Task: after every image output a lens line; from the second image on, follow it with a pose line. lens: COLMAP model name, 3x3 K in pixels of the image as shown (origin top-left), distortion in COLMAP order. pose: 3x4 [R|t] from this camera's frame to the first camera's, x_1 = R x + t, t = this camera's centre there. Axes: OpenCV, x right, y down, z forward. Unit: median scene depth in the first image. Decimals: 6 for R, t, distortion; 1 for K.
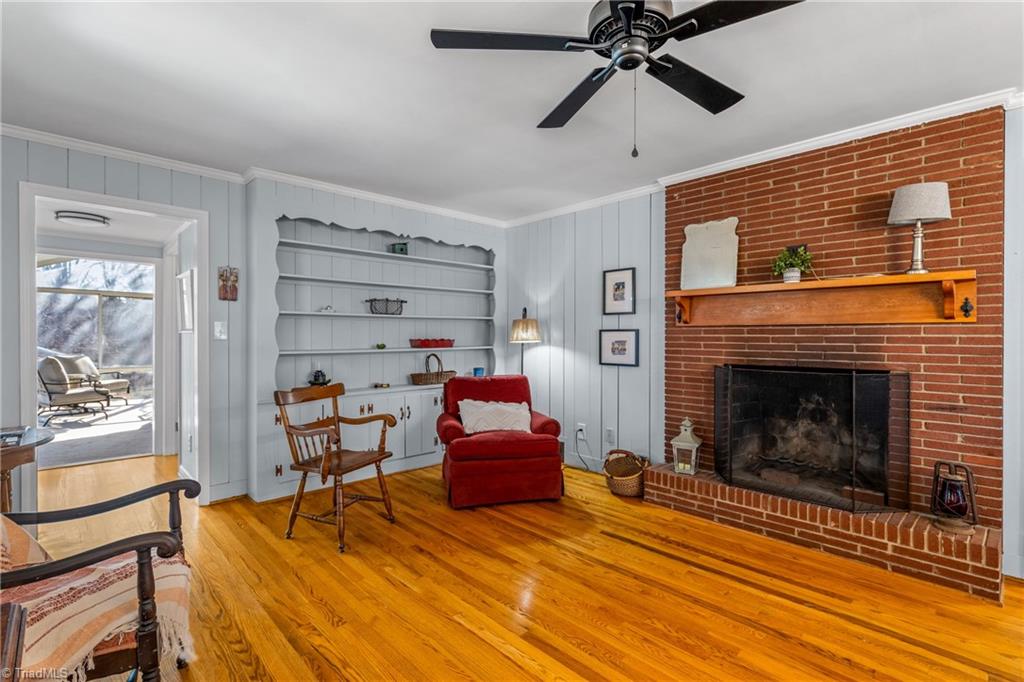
lens RADIAL K [[486.0, 0, 512.0], [0, 486.0, 341.0], [0, 0, 1]] dist [0.010577, 0.000307]
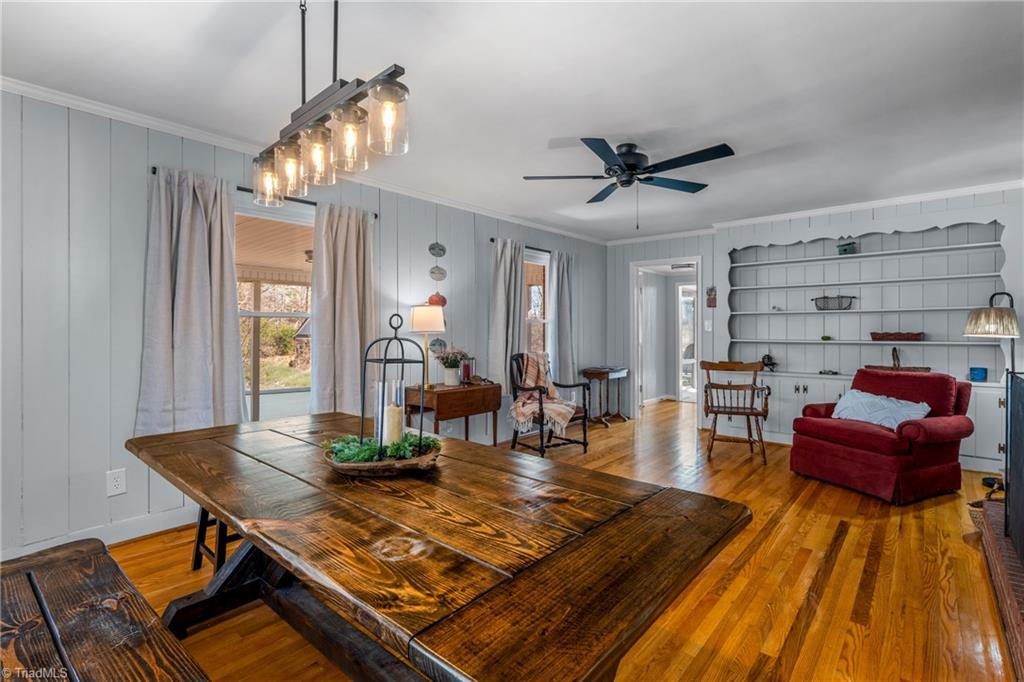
lens RADIAL K [[486.7, 0, 510.8], [0, 486.7, 329.1], [0, 0, 1]] dist [0.019807, -0.000548]
pose [[0.103584, -0.001355, -0.994620, 0.954631], [-0.011514, 0.999930, -0.002561, 0.001764], [0.994554, 0.011717, 0.103561, 0.166045]]
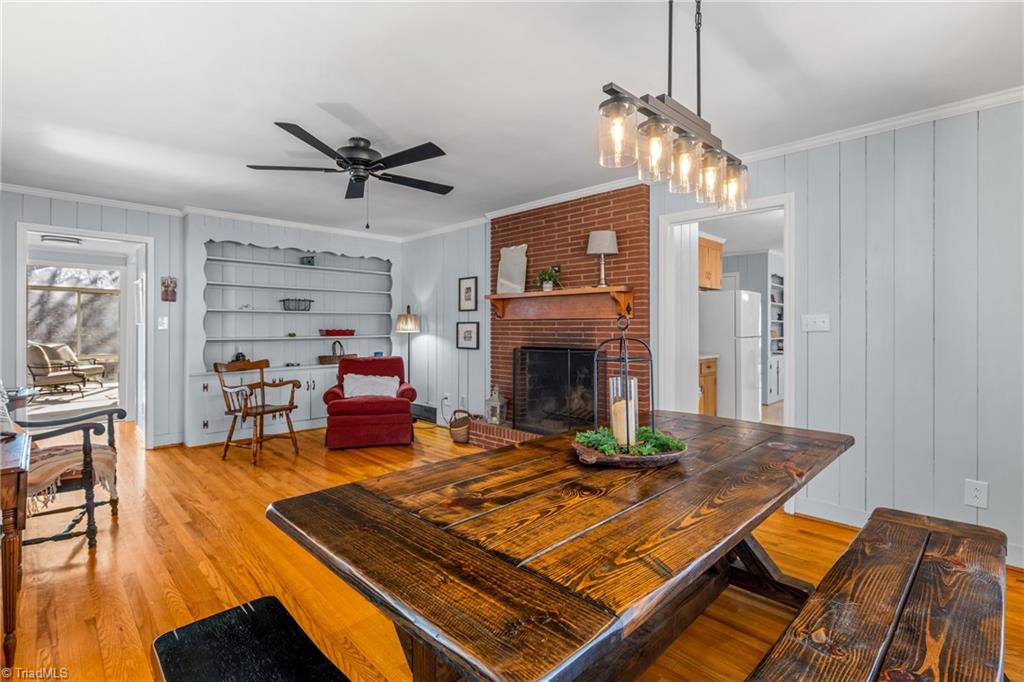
lens RADIAL K [[486.7, 0, 510.8], [0, 486.7, 329.1], [0, 0, 1]] dist [0.019807, -0.000548]
pose [[0.999914, -0.000241, 0.013084, 0.364983], [0.000349, 0.999966, -0.008235, 0.007512], [-0.013082, 0.008238, 0.999880, -0.399627]]
